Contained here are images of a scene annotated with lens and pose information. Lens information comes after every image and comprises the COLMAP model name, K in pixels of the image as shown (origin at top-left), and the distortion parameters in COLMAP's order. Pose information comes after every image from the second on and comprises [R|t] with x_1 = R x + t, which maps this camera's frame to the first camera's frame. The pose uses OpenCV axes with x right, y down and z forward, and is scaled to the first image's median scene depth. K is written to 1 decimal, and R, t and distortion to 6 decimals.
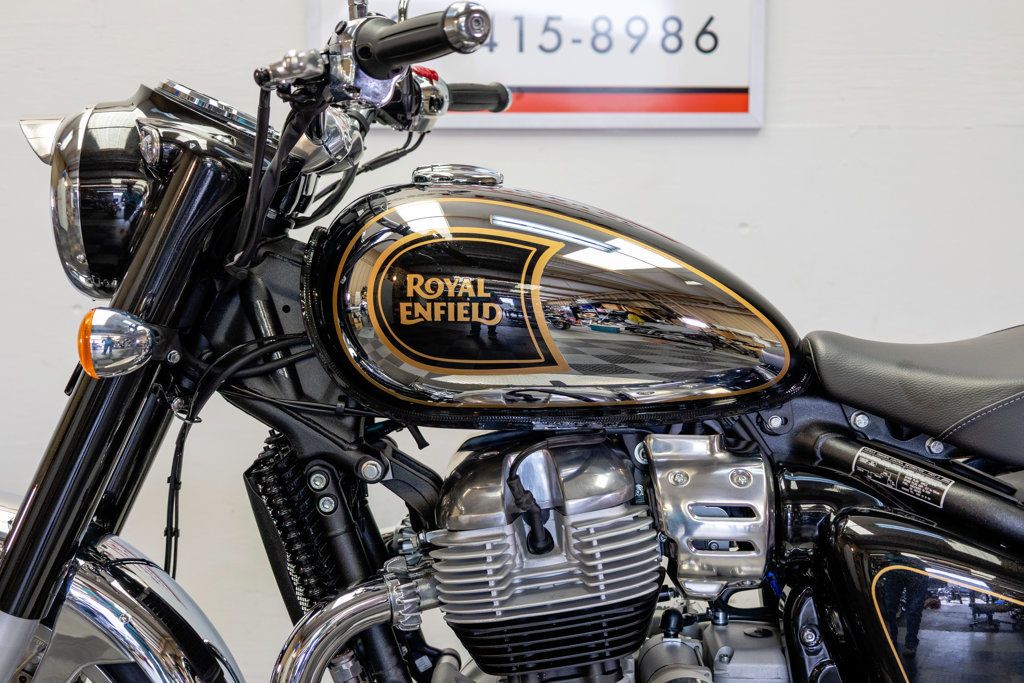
lens RADIAL K [[1466.7, 0, 510.0], [0, 1466.7, 347.8], [0, 0, 1]] dist [0.019846, -0.093517]
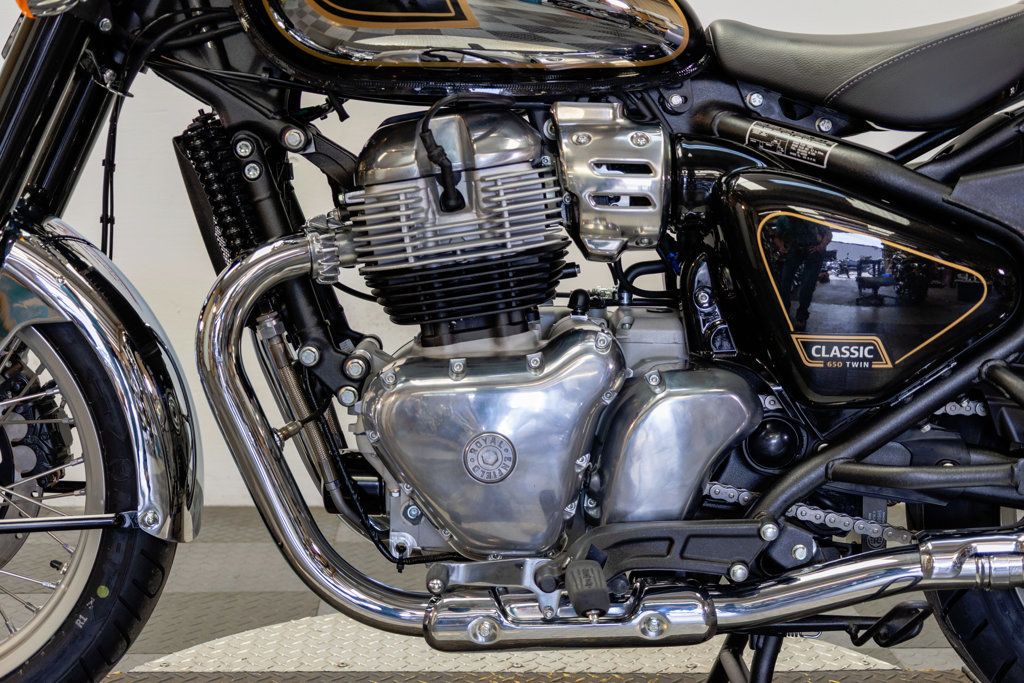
lens RADIAL K [[1476.1, 0, 510.4], [0, 1476.1, 338.0], [0, 0, 1]] dist [0.041083, -0.139842]
pose [[0.999692, 0.008498, 0.023337, 0.038036], [-0.009276, 0.999398, 0.033421, 0.191785], [-0.023039, -0.033627, 0.999169, -0.075571]]
